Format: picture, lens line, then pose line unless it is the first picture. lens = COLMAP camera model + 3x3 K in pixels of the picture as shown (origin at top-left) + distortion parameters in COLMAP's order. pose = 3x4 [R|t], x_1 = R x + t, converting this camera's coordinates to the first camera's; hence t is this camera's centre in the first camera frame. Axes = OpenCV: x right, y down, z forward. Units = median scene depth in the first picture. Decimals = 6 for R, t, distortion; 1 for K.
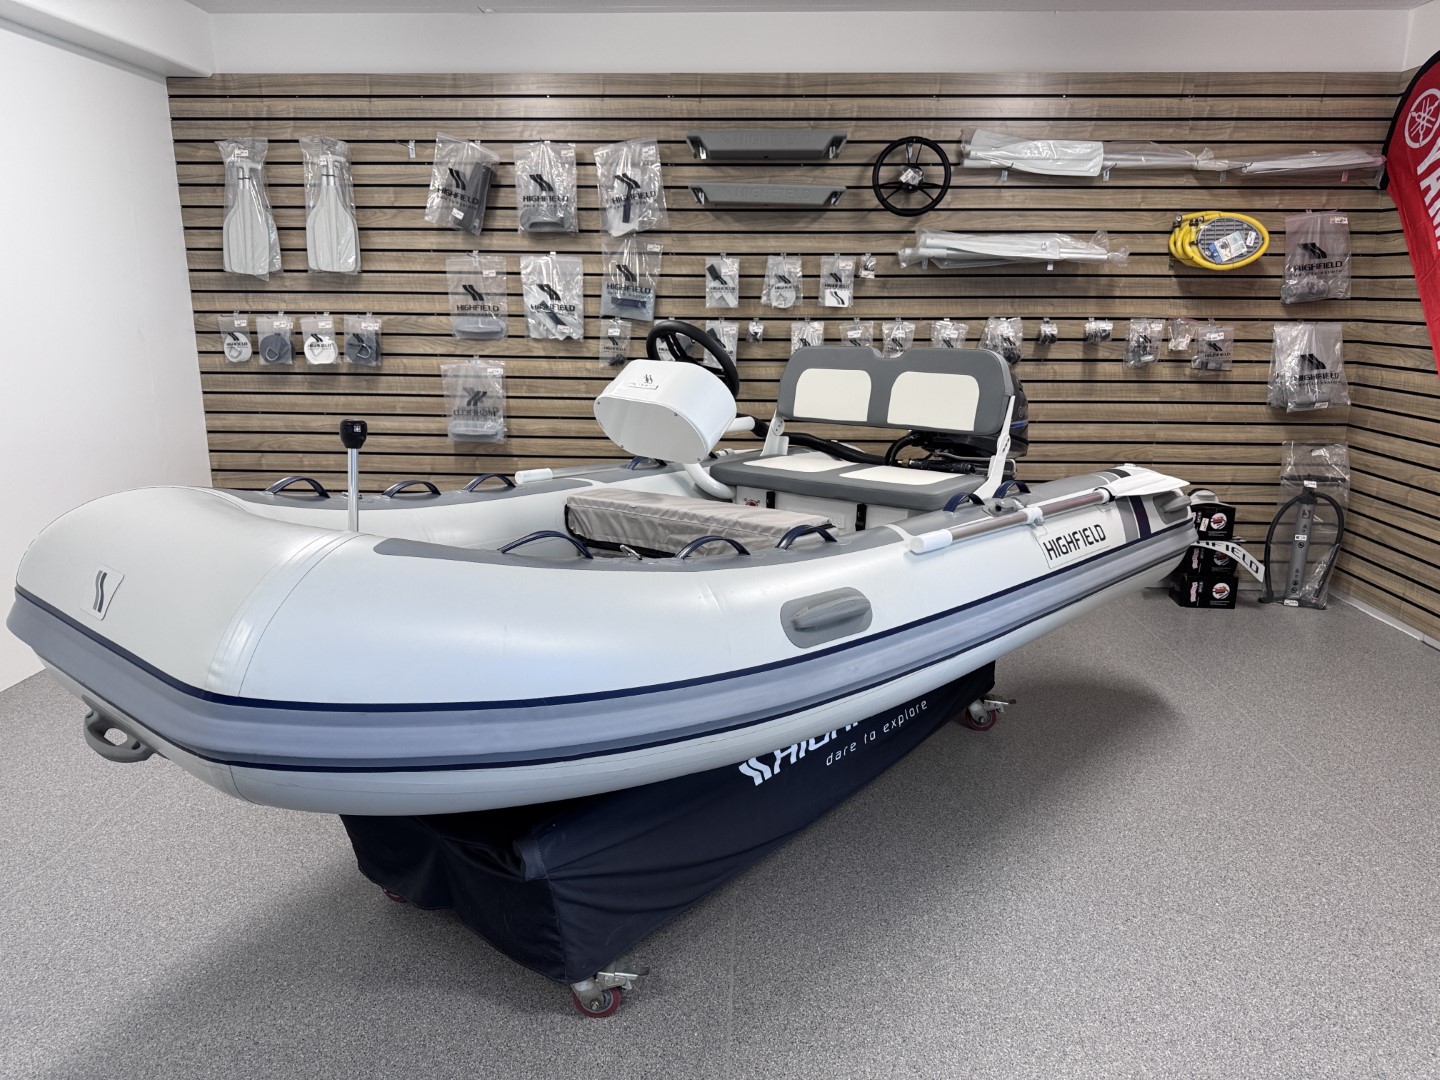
lens RADIAL K [[1015.2, 0, 722.1], [0, 1015.2, 547.7], [0, 0, 1]] dist [0.021011, -0.026920]
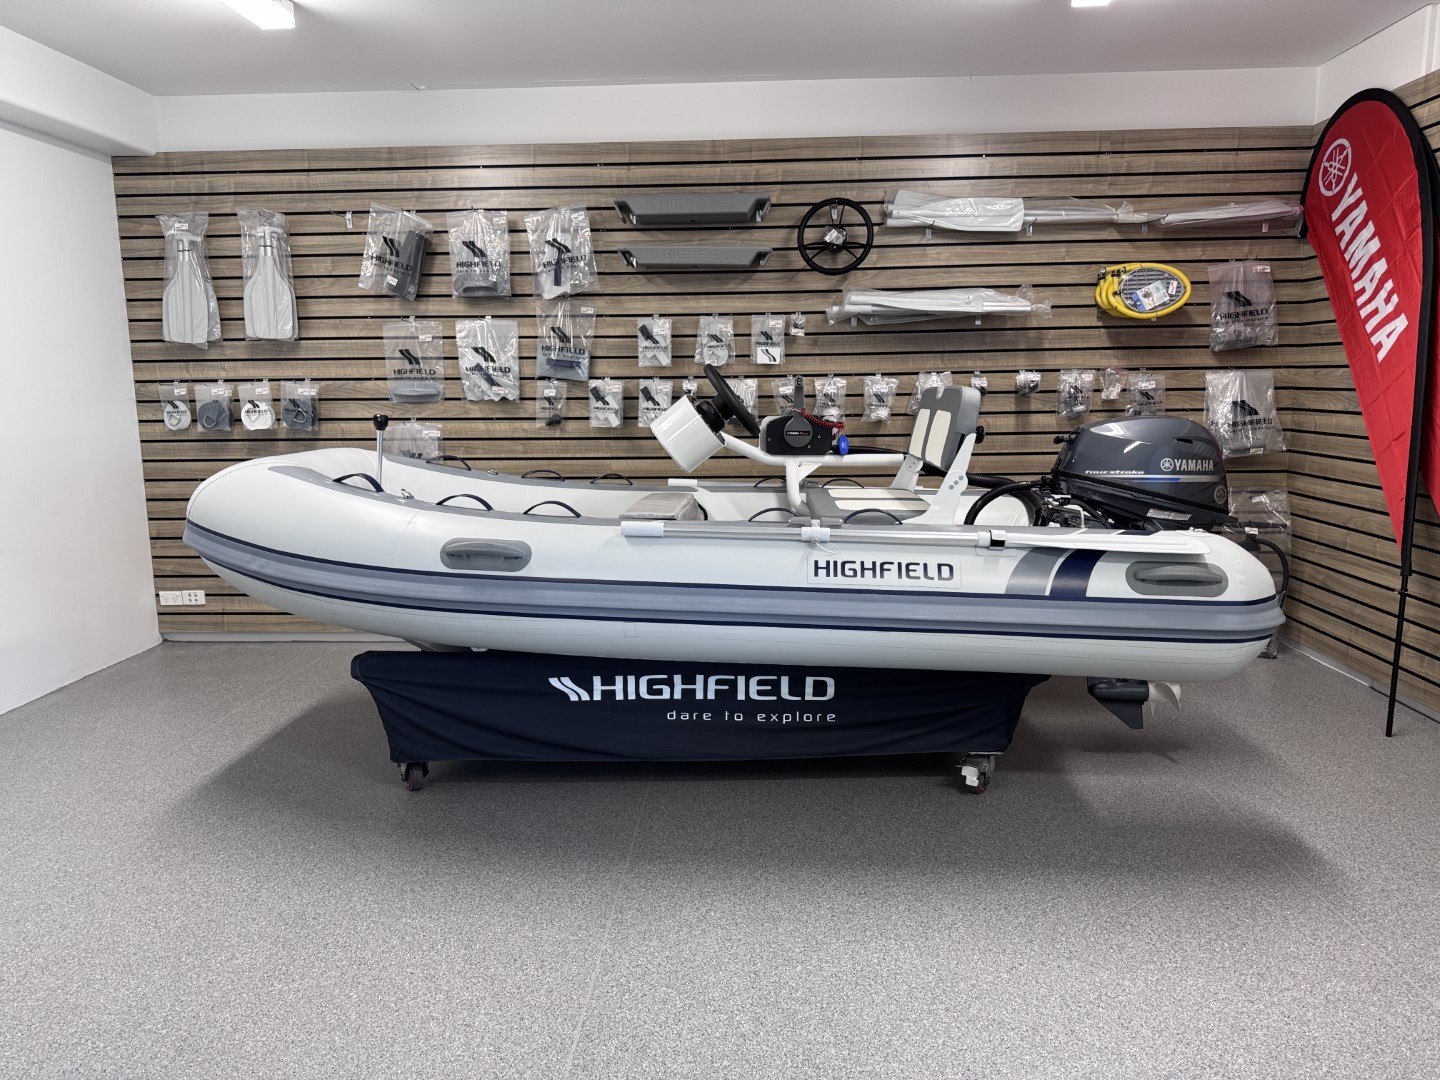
lens RADIAL K [[1007.2, 0, 723.9], [0, 1007.2, 545.5], [0, 0, 1]] dist [0.056876, -0.084522]
pose [[0.999813, -0.017374, -0.008484, 0.074485], [0.016600, 0.996320, -0.084086, 0.026057], [0.009914, 0.083929, 0.996422, 0.015336]]
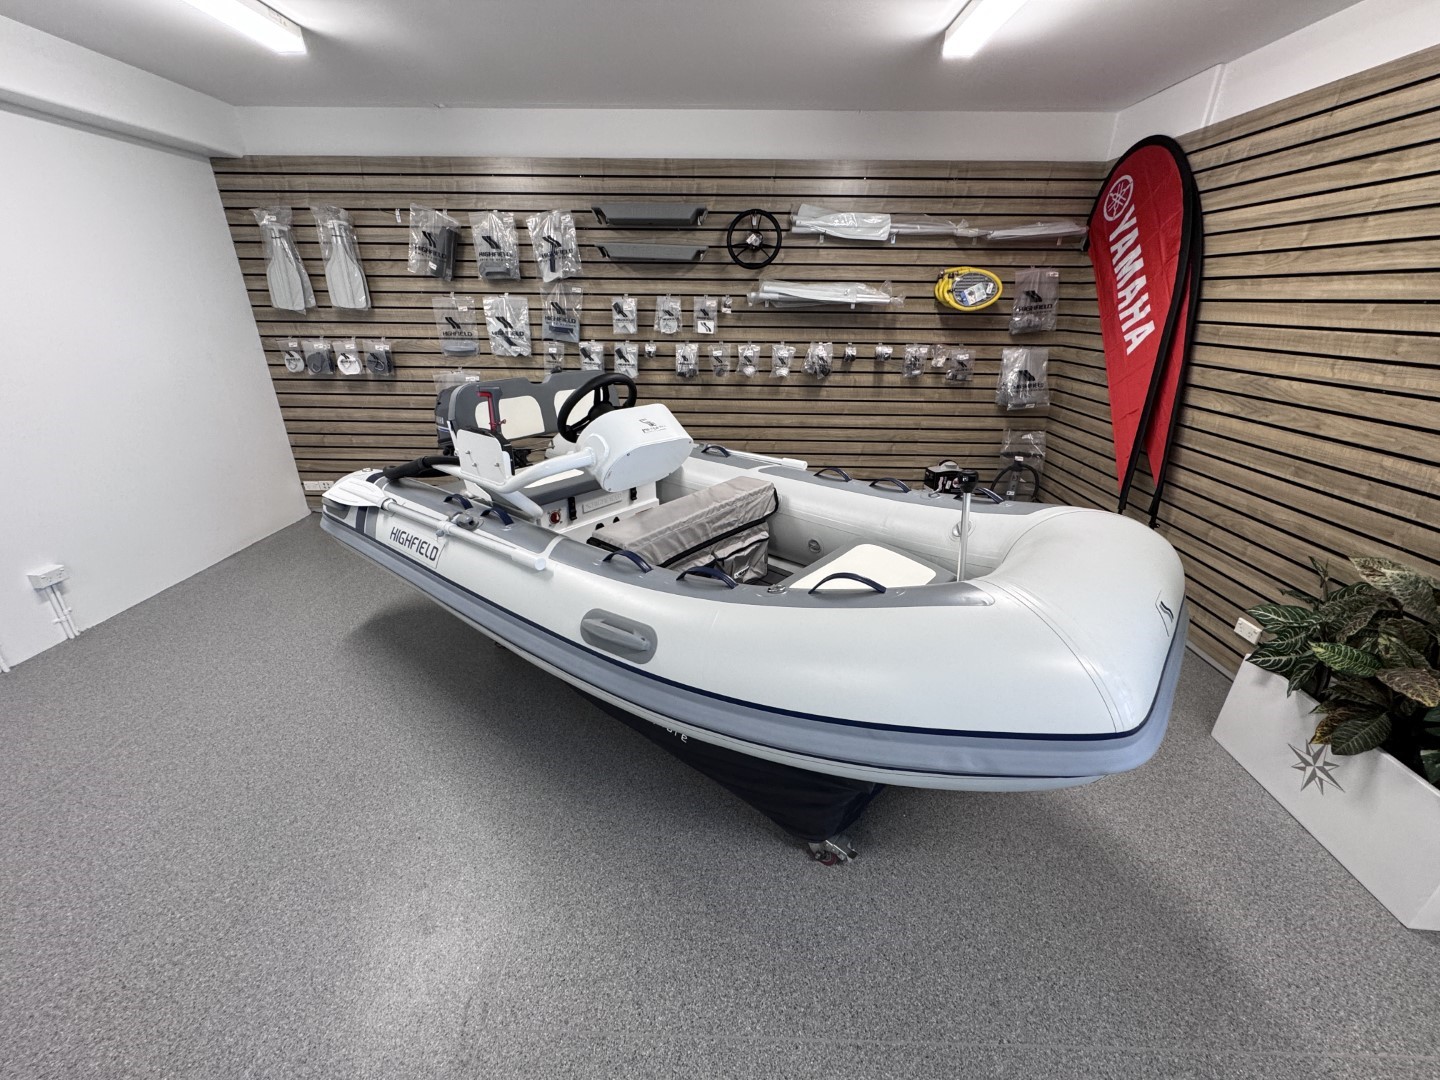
lens RADIAL K [[571.7, 0, 720.0], [0, 571.7, 540.0], [0, 0, 1]] dist [-0.005393, 0.000955]
pose [[0.999770, -0.004417, 0.020990, 0.115732], [0.001150, 0.988195, 0.153198, -0.072910], [-0.021419, -0.153139, 0.987973, 0.155665]]
